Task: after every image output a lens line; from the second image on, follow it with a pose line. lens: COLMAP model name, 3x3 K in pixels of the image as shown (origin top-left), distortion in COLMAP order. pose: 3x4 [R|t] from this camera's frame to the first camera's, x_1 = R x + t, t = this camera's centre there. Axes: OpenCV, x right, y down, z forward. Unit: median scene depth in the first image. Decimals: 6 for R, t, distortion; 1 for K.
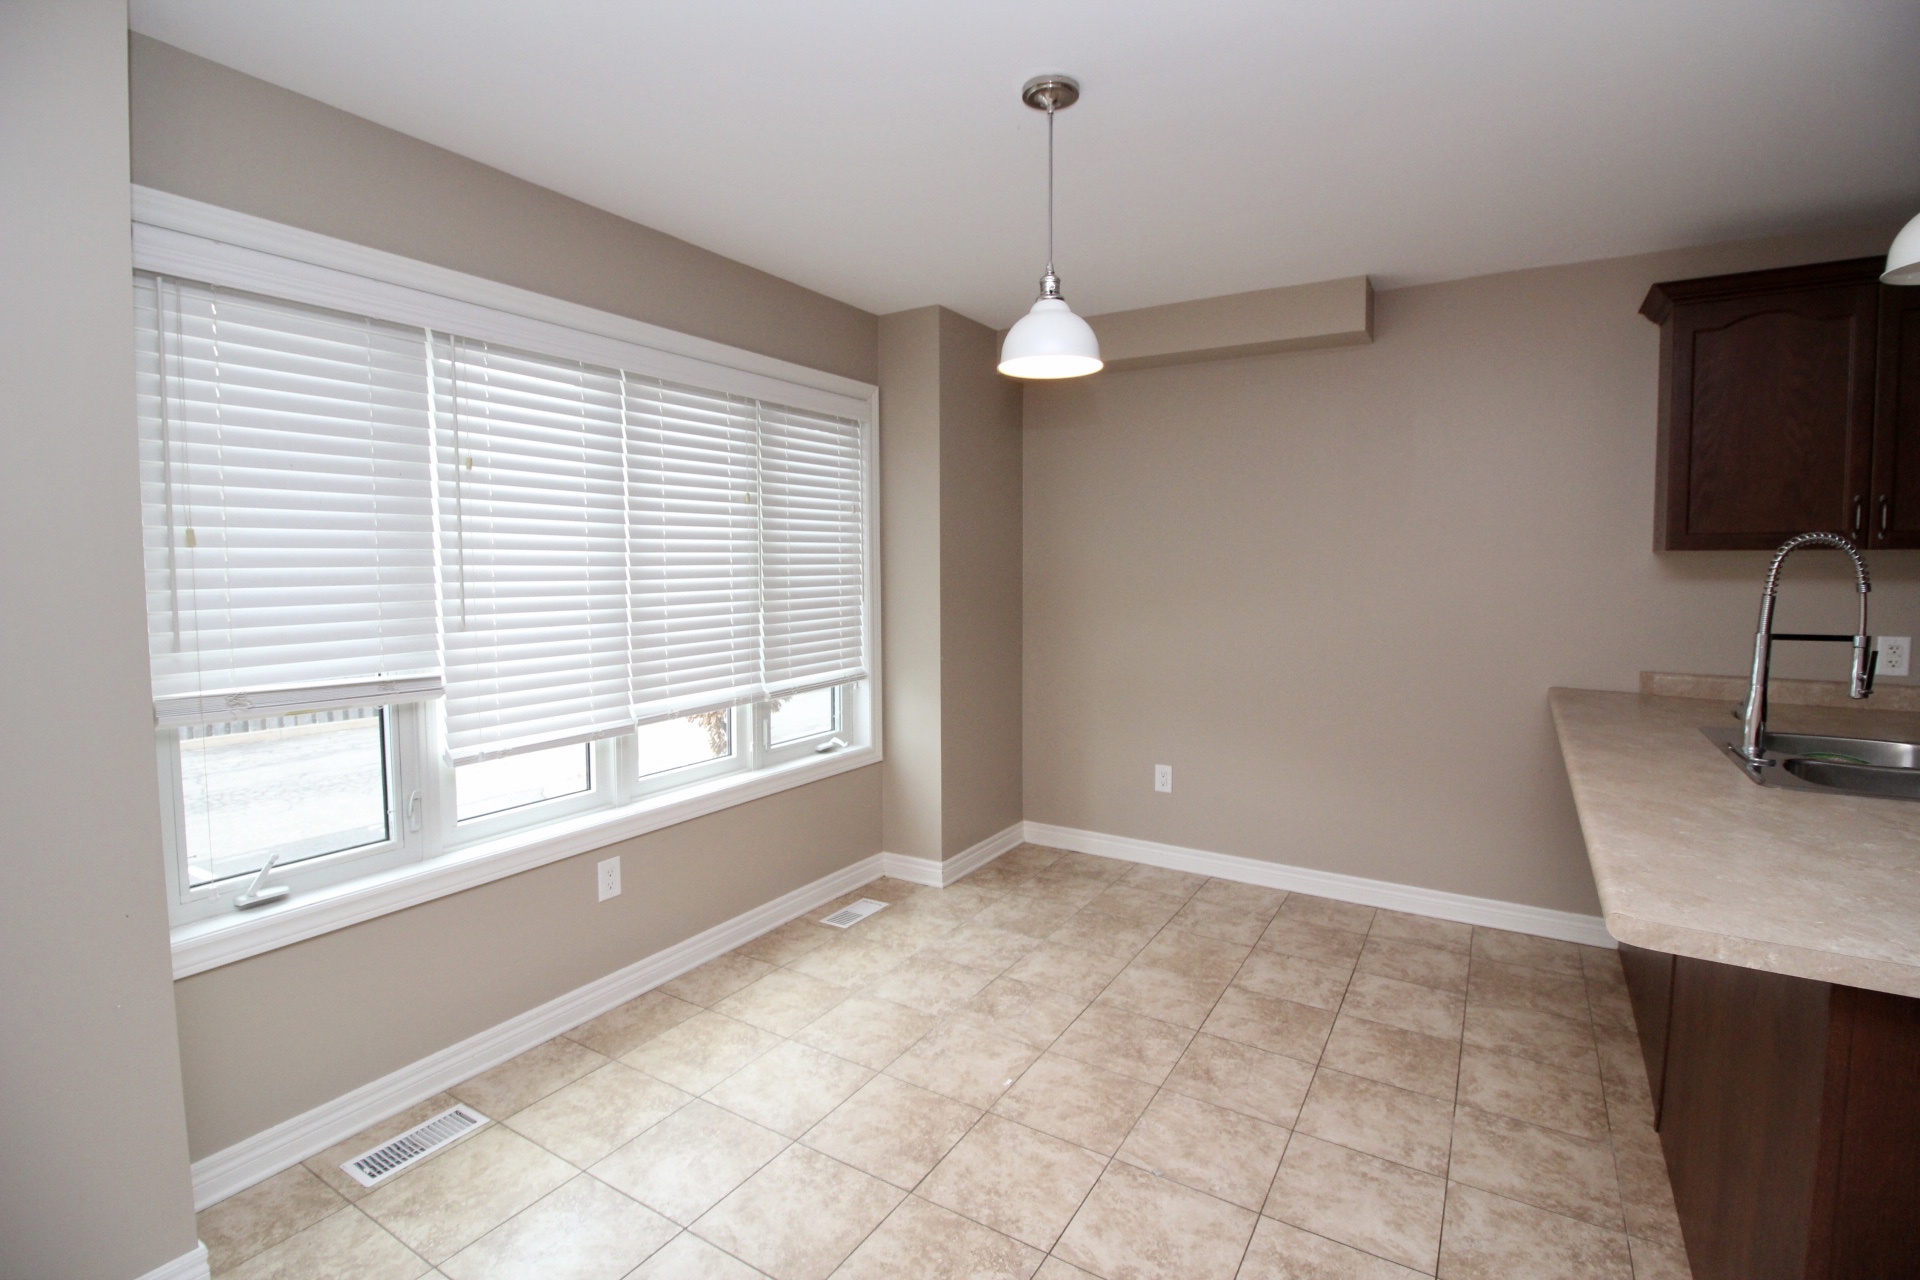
lens RADIAL K [[894.5, 0, 961.9], [0, 894.5, 621.7], [0, 0, 1]] dist [0.001937, -0.009989]
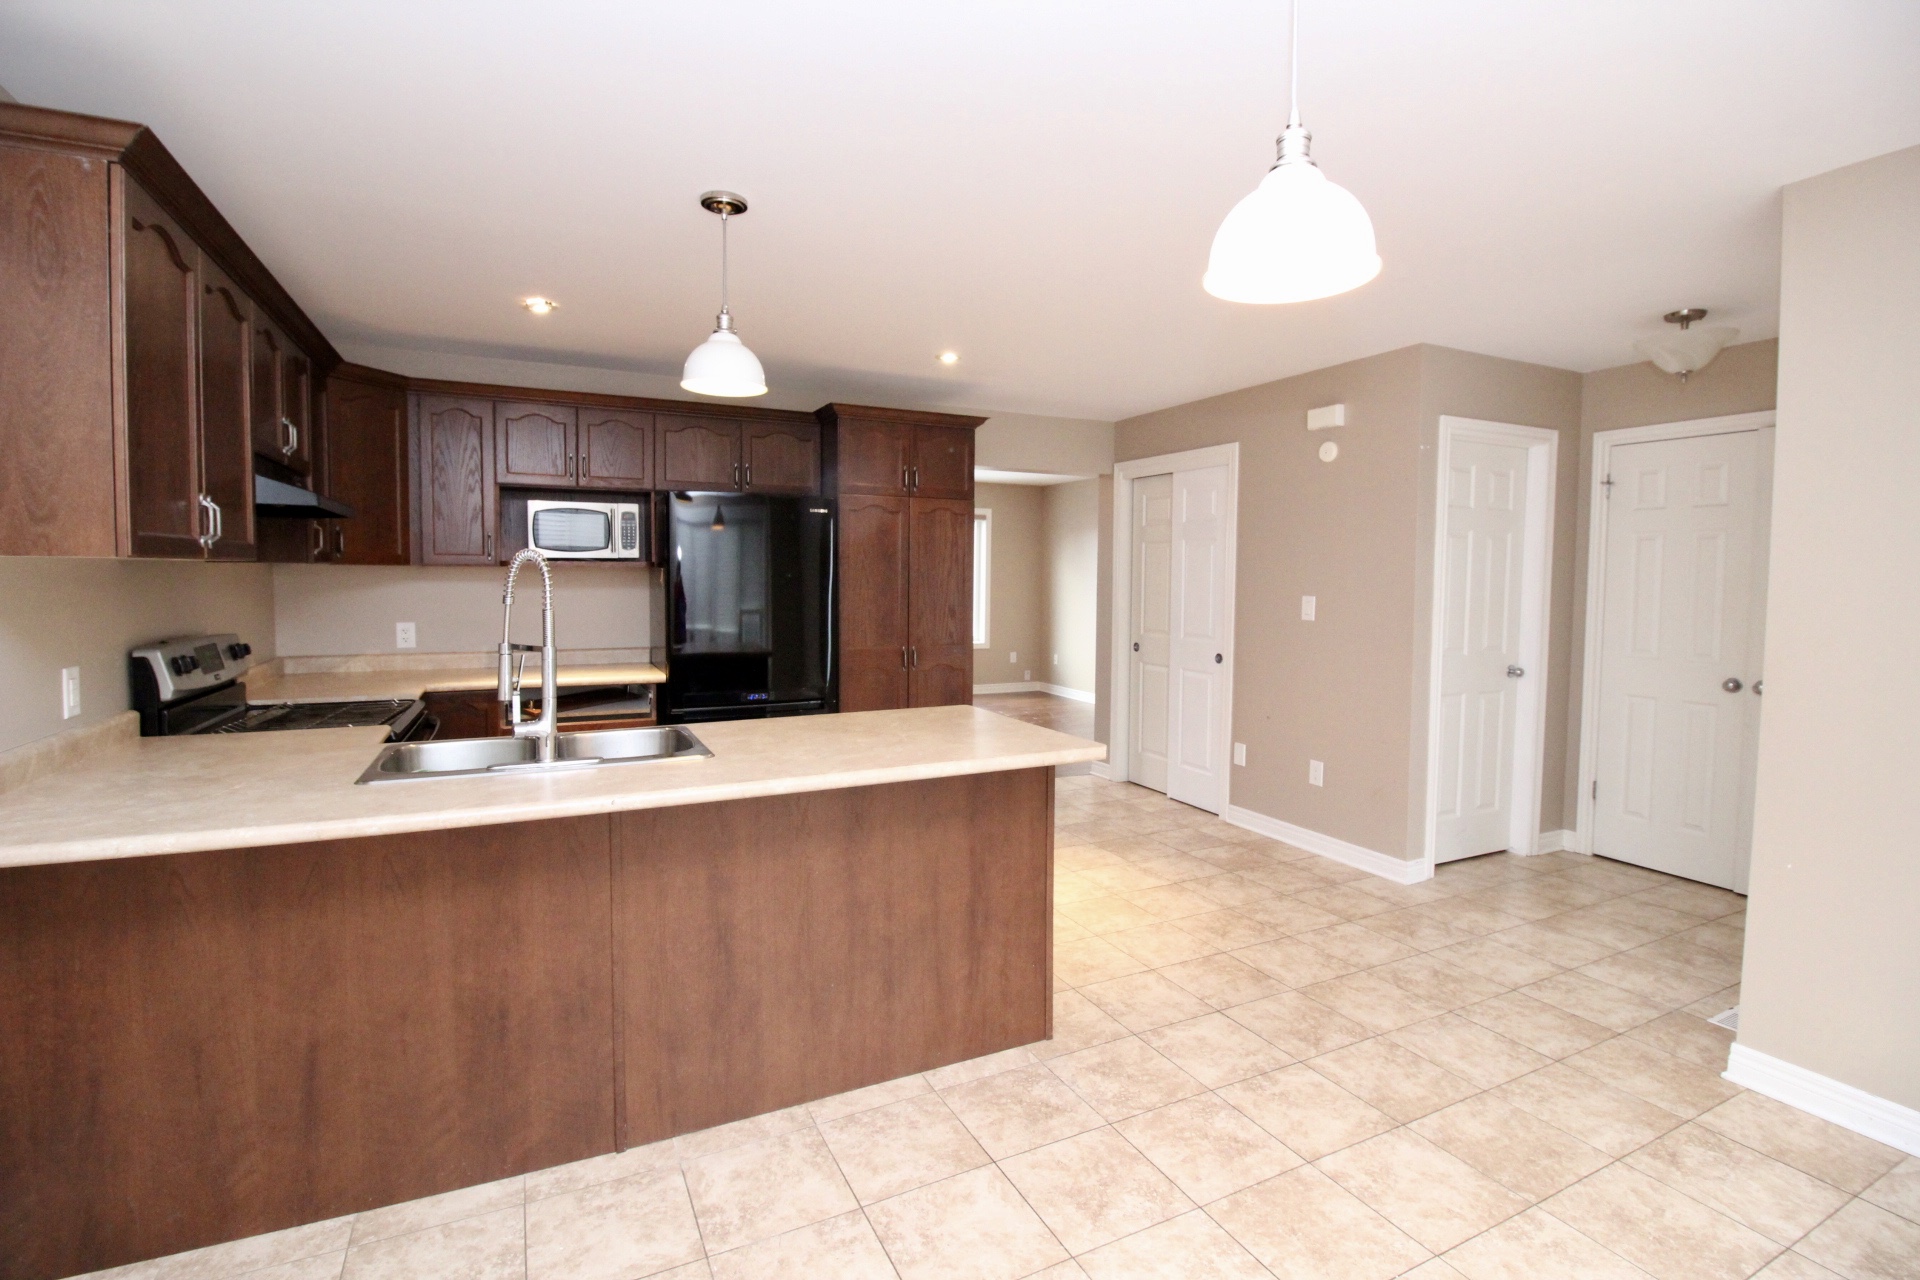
lens RADIAL K [[894.5, 0, 961.9], [0, 894.5, 621.7], [0, 0, 1]] dist [0.001937, -0.009989]
pose [[-0.847155, -0.032682, 0.530341, -0.035770], [0.027910, 0.993992, 0.105837, -0.082987], [-0.530613, 0.104462, -0.841152, 1.217686]]
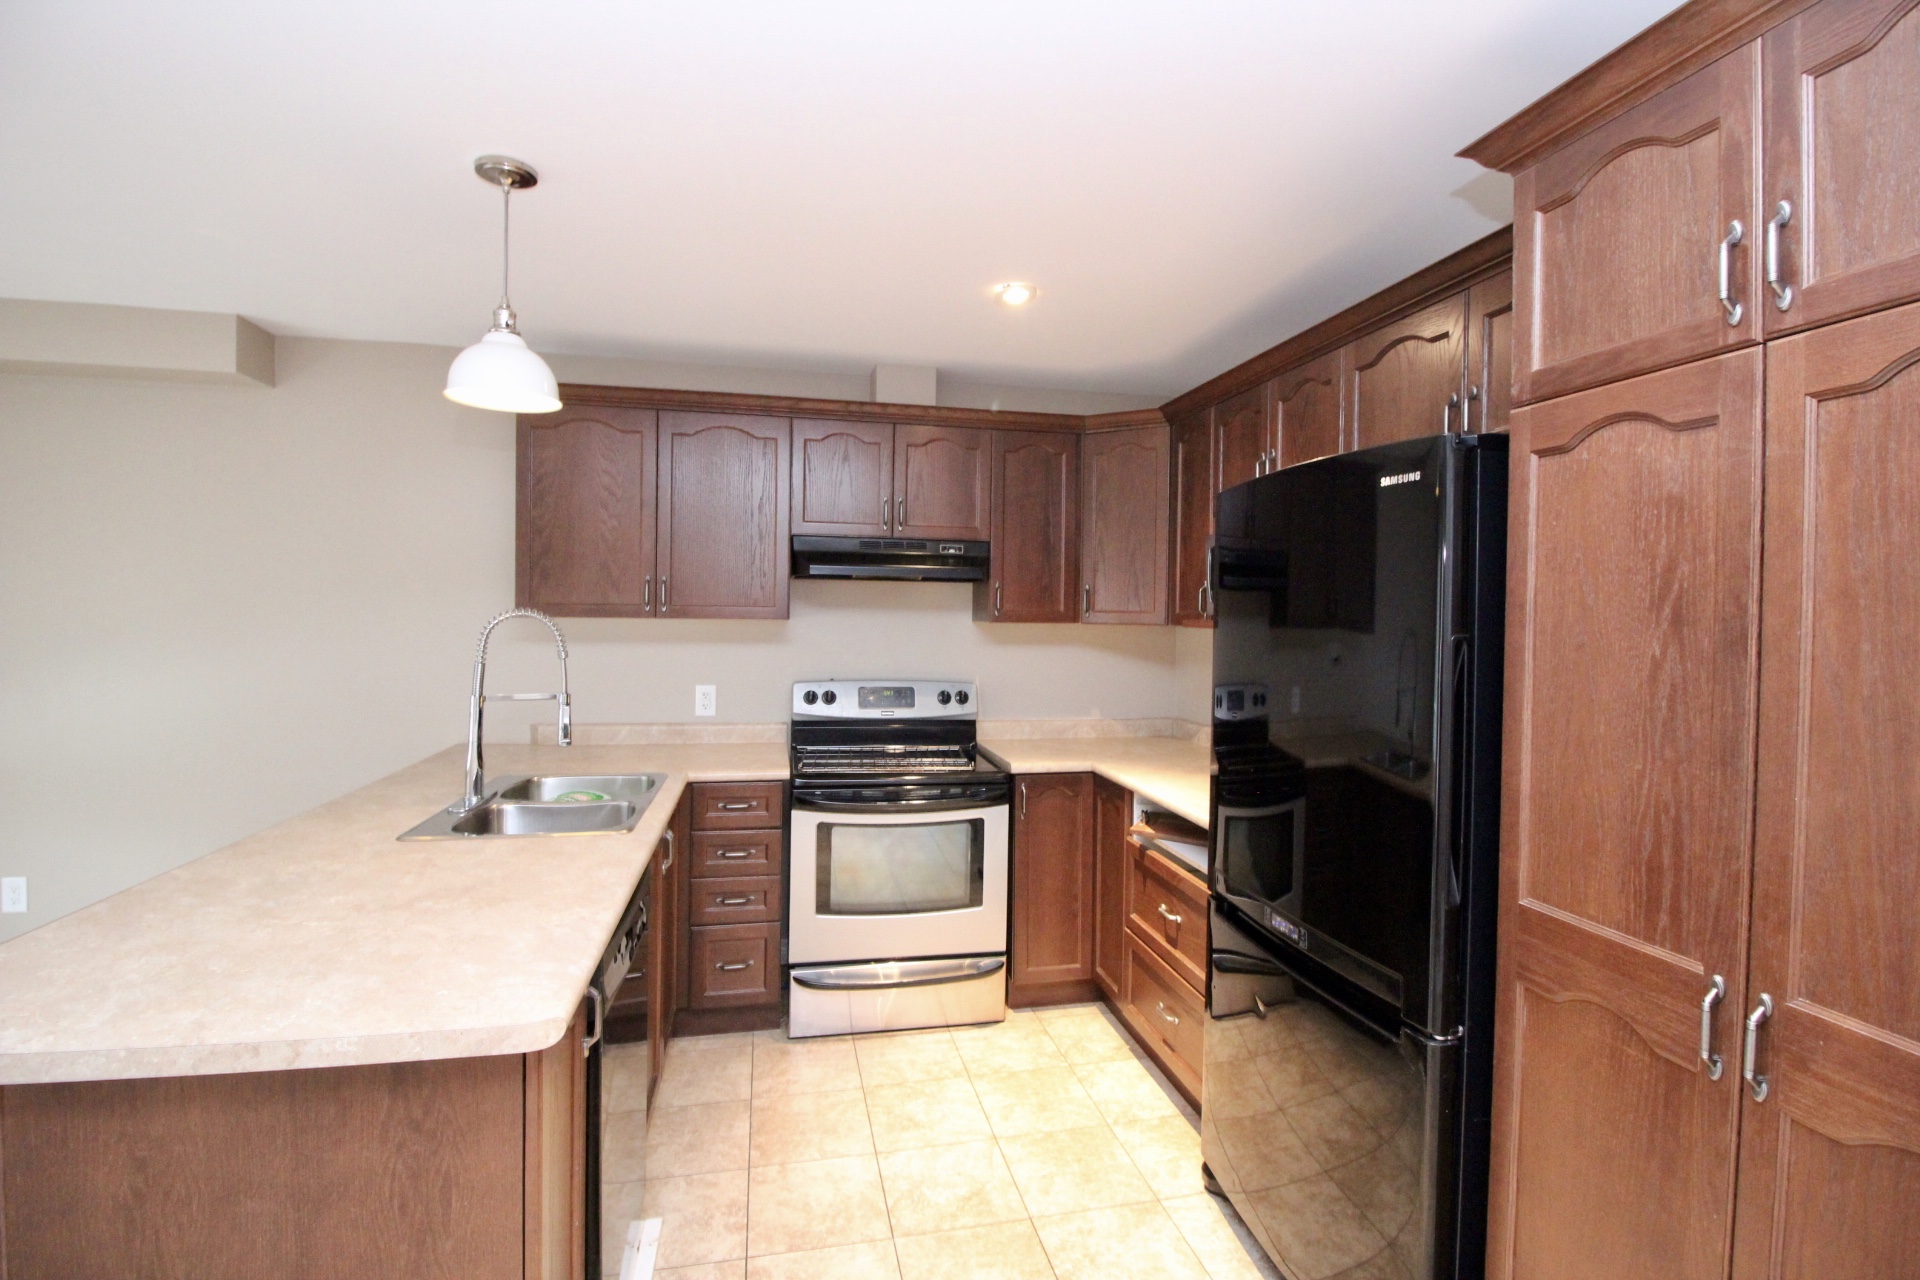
lens RADIAL K [[885.4, 0, 963.5], [0, 885.4, 618.3], [0, 0, 1]] dist [-0.000512, -0.009954]
pose [[0.723002, 0.004413, 0.690832, 0.426799], [0.031422, 0.998735, -0.039265, -0.017329], [-0.690131, 0.050097, 0.721949, -0.184396]]
